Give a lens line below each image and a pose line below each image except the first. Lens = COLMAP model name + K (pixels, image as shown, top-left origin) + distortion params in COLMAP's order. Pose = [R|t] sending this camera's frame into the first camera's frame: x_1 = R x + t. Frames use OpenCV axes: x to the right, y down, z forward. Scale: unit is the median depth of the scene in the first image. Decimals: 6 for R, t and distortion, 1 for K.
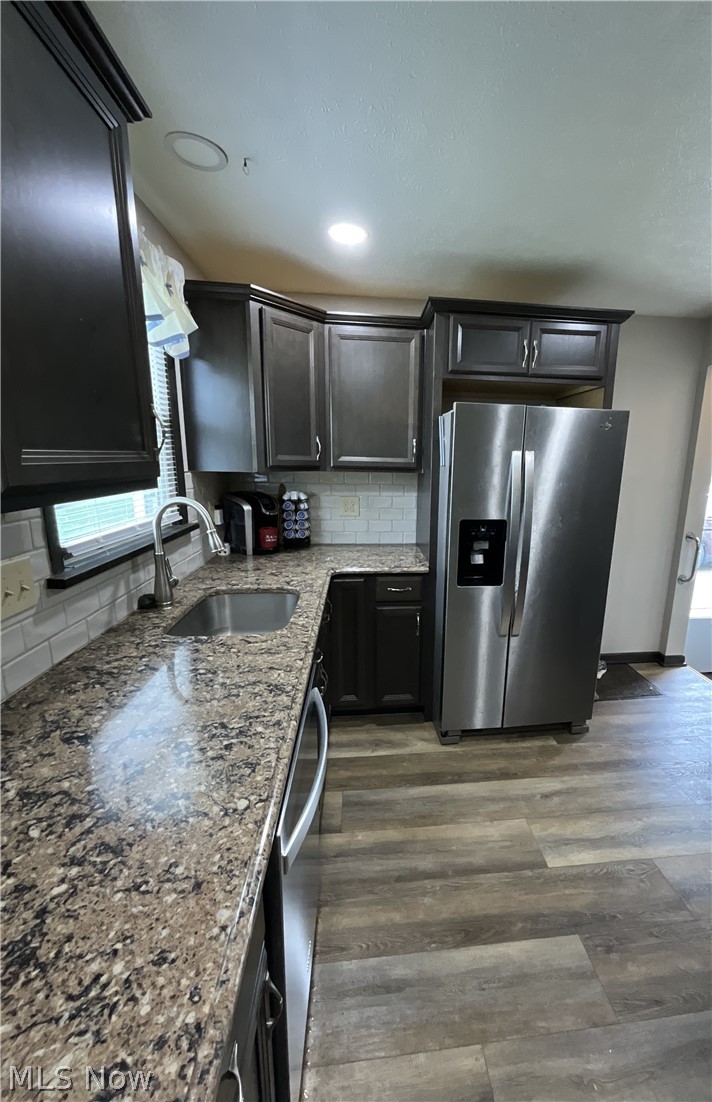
lens RADIAL K [[441.6, 0, 413.3], [0, 441.6, 554.8], [0, 0, 1]] dist [0.016781, 0.000179]
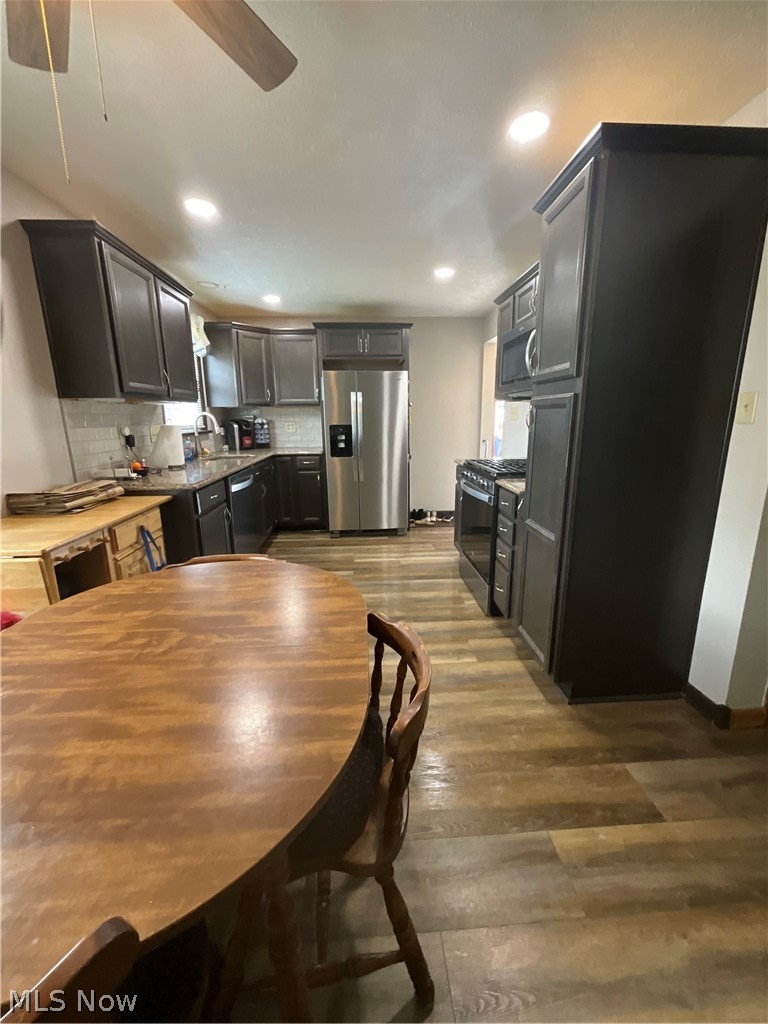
lens RADIAL K [[407.2, 0, 387.0], [0, 407.2, 512.5], [0, 0, 1]] dist [-0.000649, -0.000031]
pose [[0.997977, -0.016763, -0.061320, 0.467120], [0.017934, 0.999666, 0.018594, 0.294567], [0.060988, -0.019656, 0.997945, -0.909169]]
